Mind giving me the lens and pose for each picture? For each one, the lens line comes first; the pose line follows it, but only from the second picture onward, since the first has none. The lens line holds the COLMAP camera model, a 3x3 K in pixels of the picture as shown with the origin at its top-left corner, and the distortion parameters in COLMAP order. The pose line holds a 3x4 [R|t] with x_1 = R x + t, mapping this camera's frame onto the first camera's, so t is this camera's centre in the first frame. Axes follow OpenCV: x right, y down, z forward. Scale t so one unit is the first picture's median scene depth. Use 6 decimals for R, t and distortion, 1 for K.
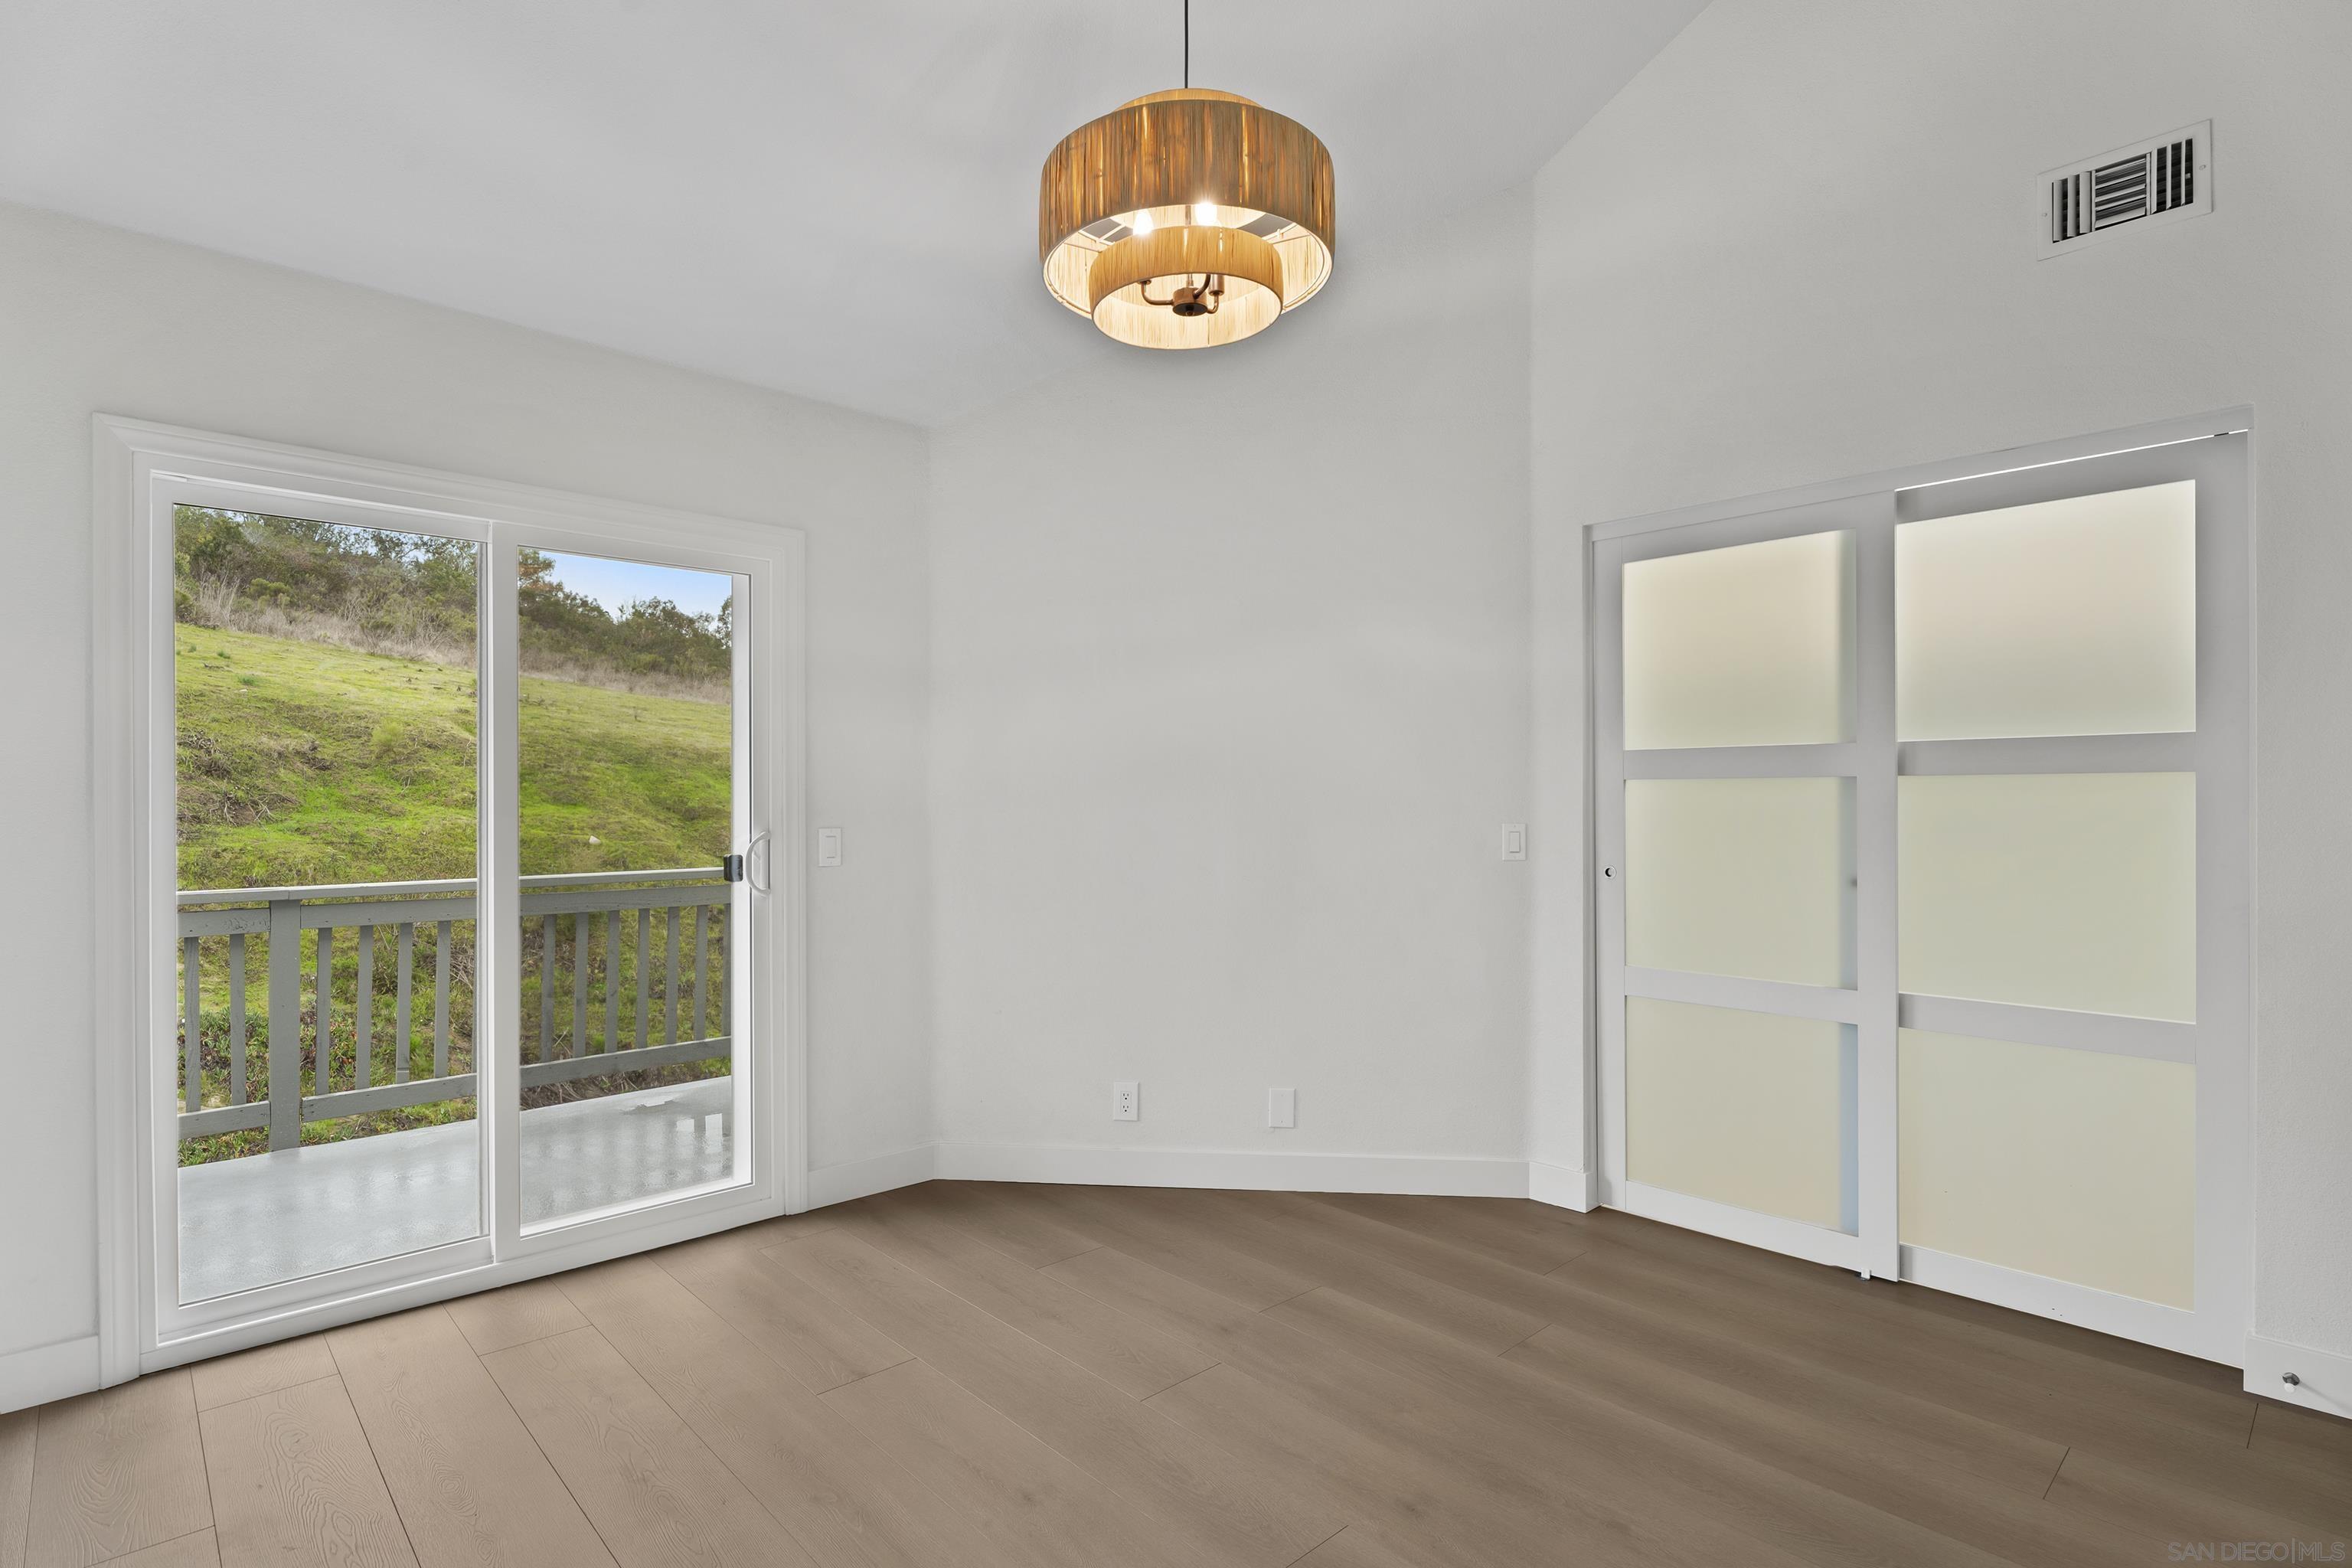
lens RADIAL K [[1146.8, 0, 1172.8], [0, 1146.8, 796.1], [0, 0, 1]] dist [-0.000937, -0.000088]
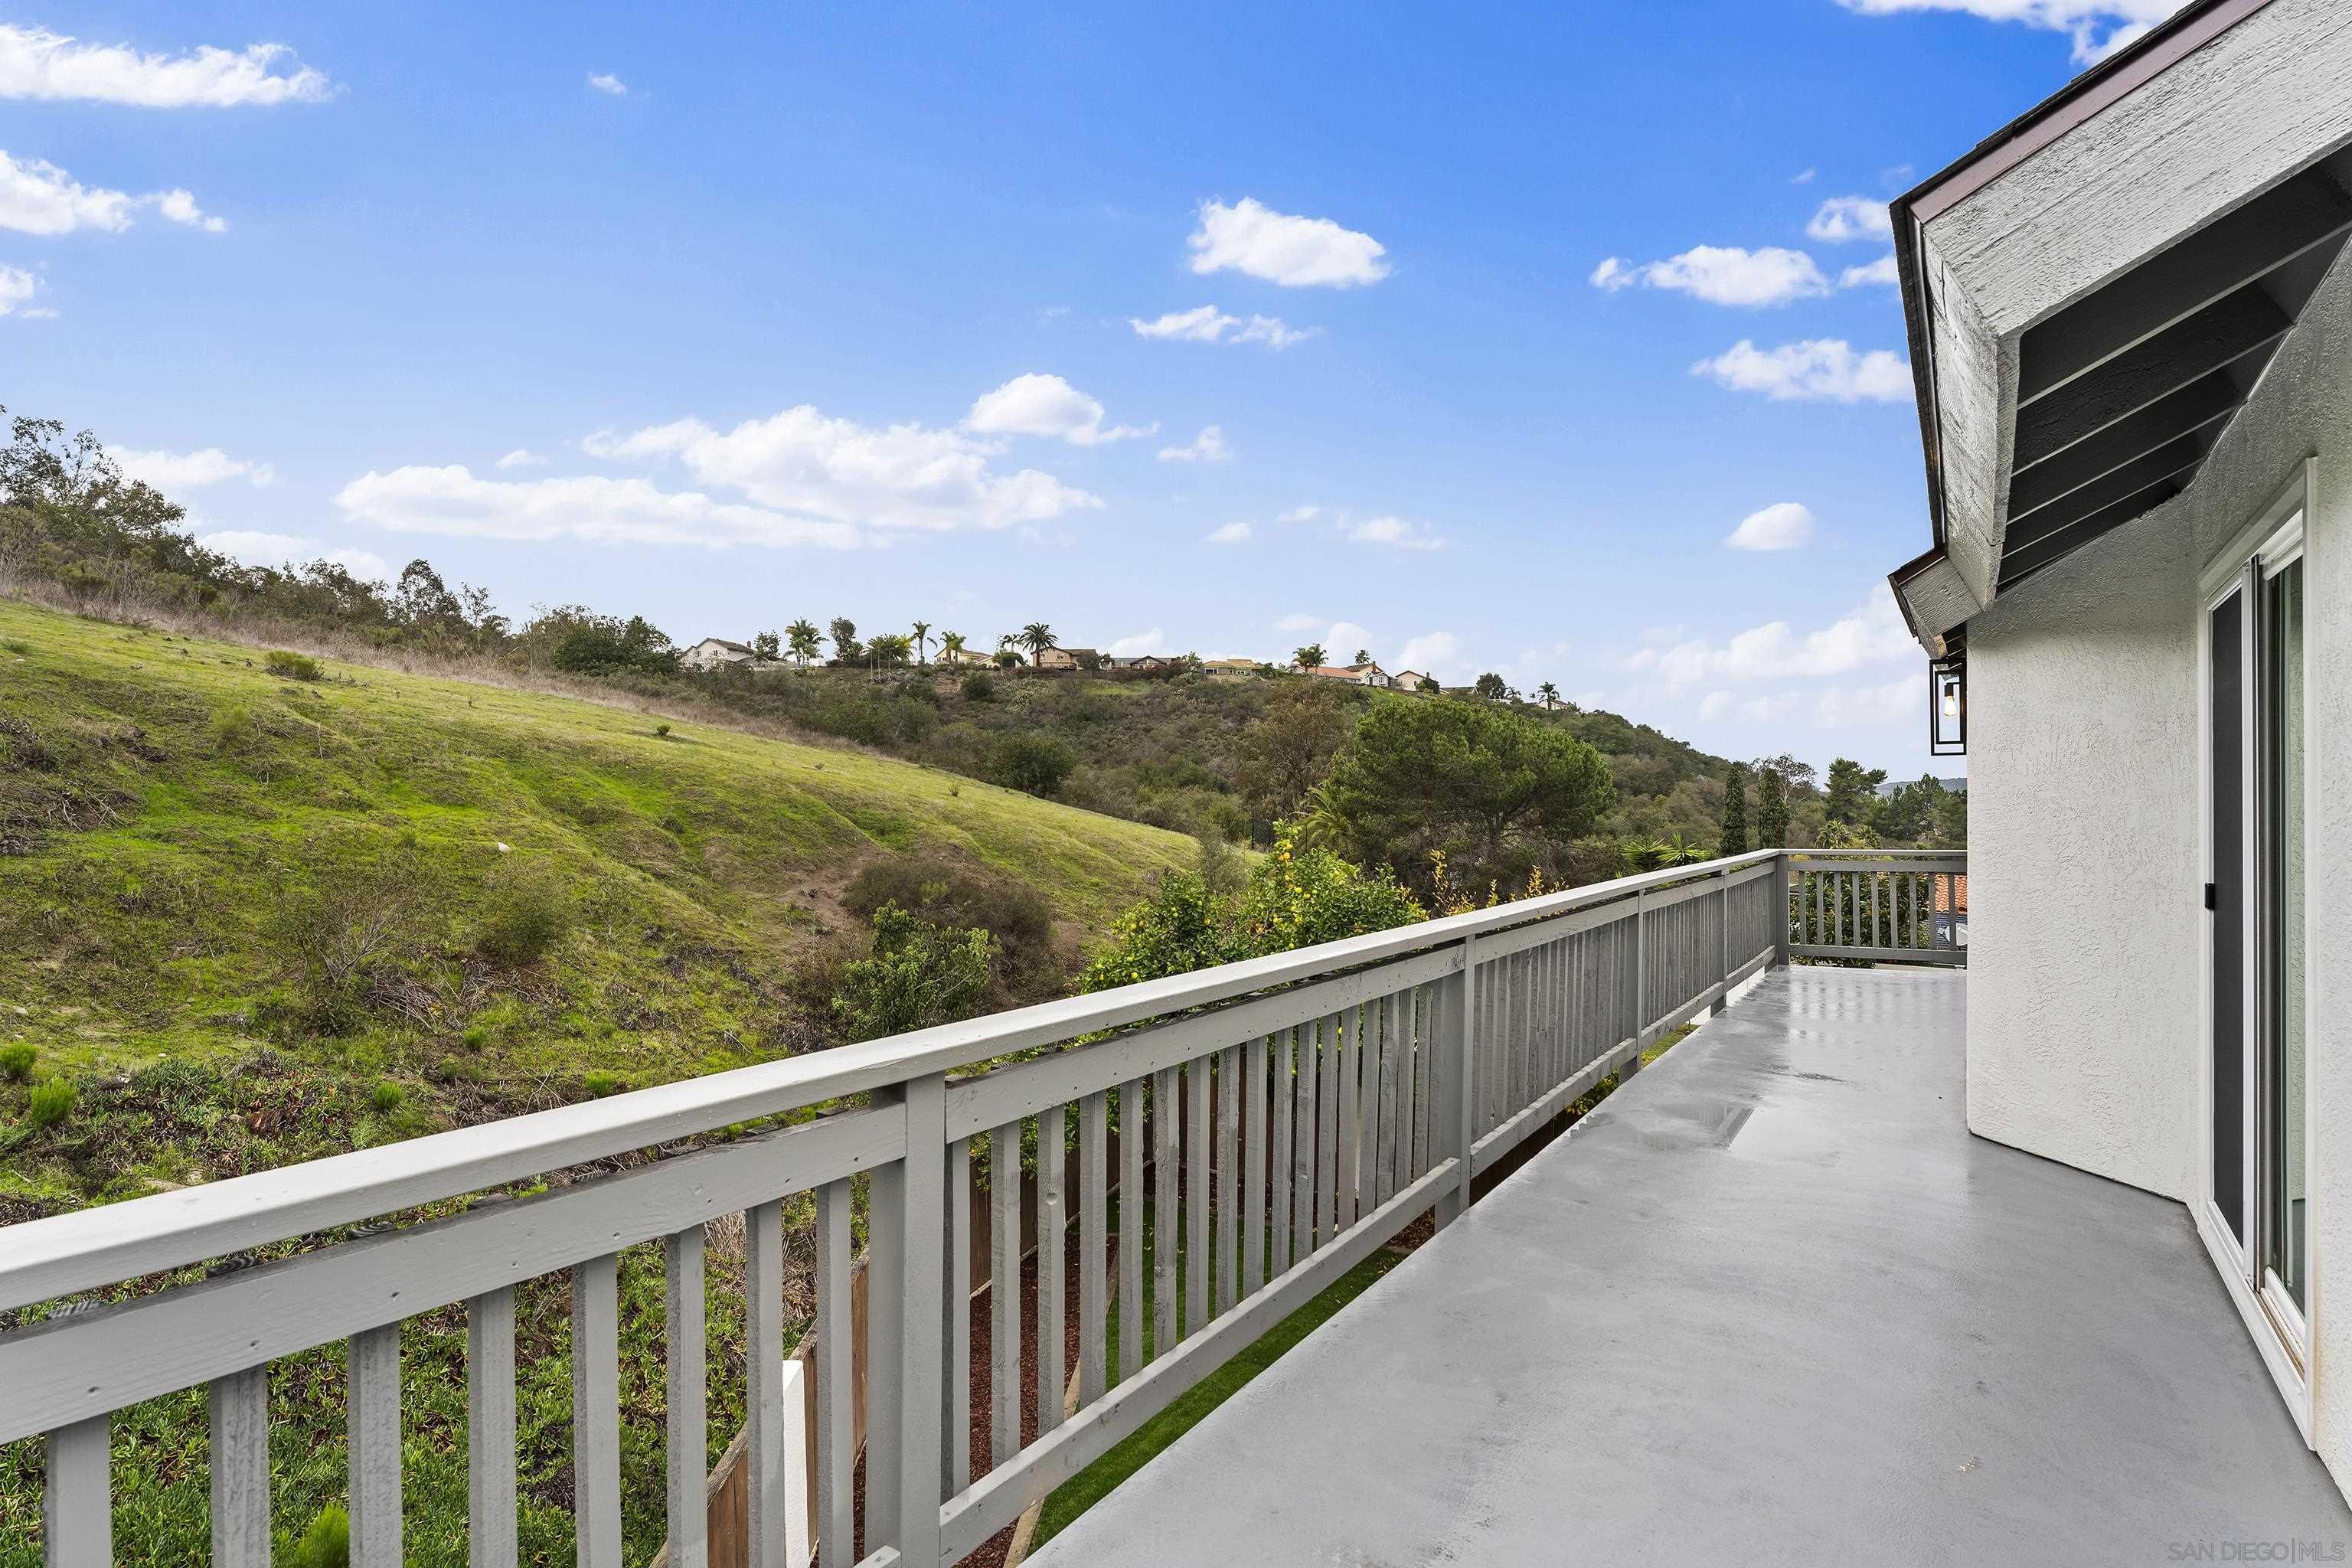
lens RADIAL K [[1206.4, 0, 1170.5], [0, 1206.4, 792.5], [0, 0, 1]] dist [-0.003566, 0.000322]
pose [[0.974964, 0.004534, 0.222315, -0.226369], [-0.003459, 0.999980, -0.005224, 0.000636], [-0.222334, 0.004324, 0.974961, 0.019198]]
